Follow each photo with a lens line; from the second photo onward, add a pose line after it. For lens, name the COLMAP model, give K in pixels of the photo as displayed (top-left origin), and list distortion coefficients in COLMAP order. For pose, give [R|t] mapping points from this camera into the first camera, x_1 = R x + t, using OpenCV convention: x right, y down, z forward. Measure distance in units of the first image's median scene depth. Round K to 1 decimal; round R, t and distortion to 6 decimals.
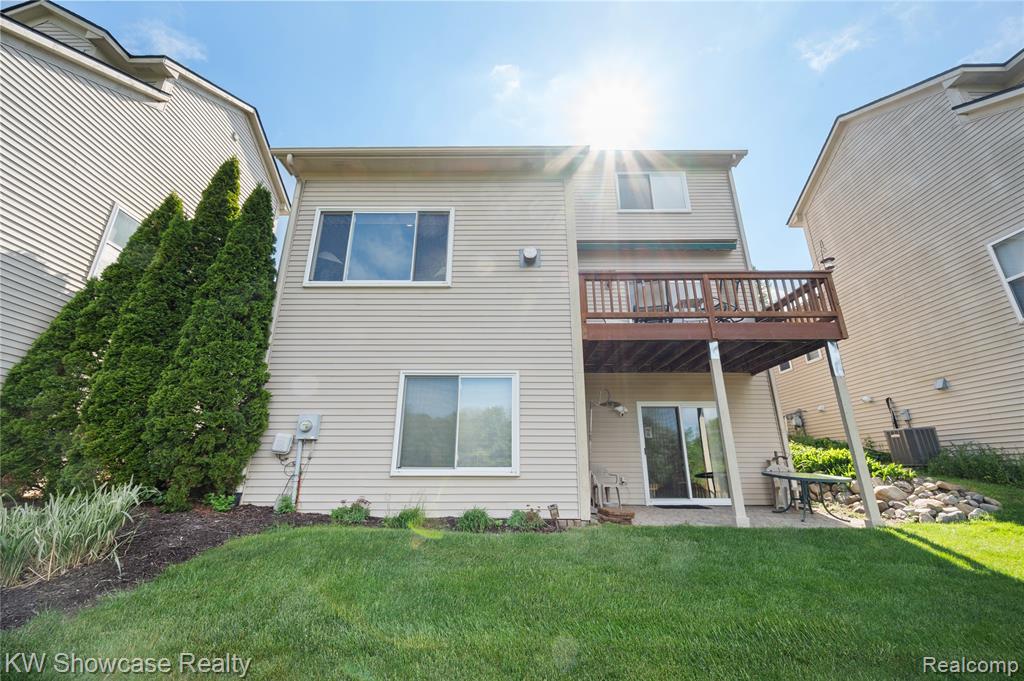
lens RADIAL K [[415.5, 0, 505.6], [0, 415.5, 323.3], [0, 0, 1]] dist [-0.001182, -0.000089]
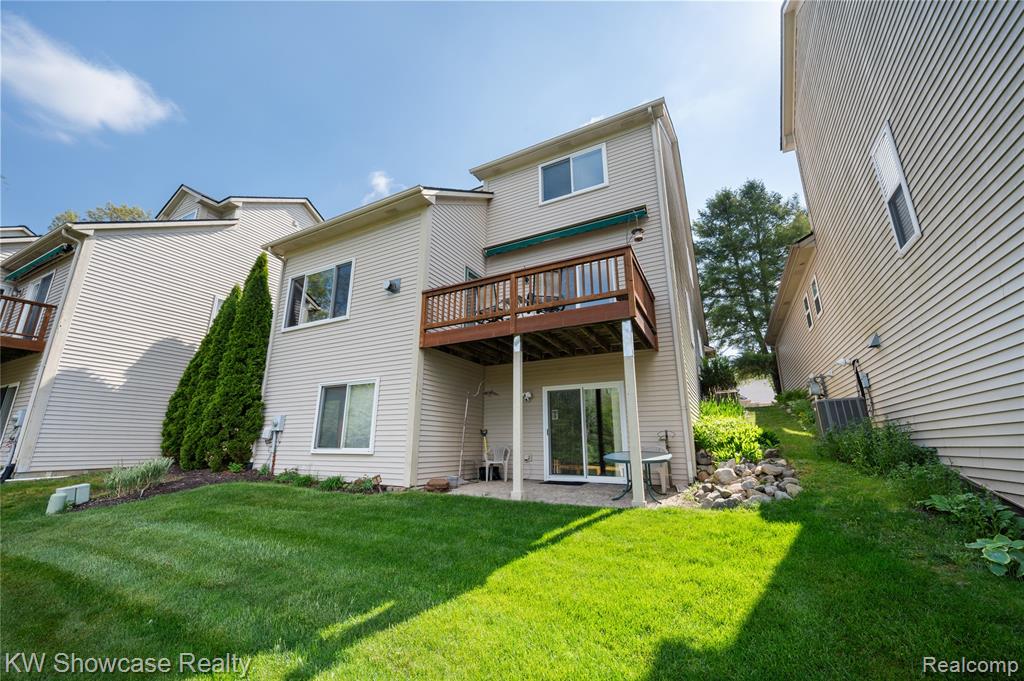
lens RADIAL K [[415.5, 0, 505.6], [0, 415.5, 323.3], [0, 0, 1]] dist [-0.001182, -0.000089]
pose [[0.879264, -0.137740, -0.455984, 0.961617], [0.160901, 0.986896, 0.012146, -0.006230], [0.448336, -0.084048, 0.889905, 0.003538]]
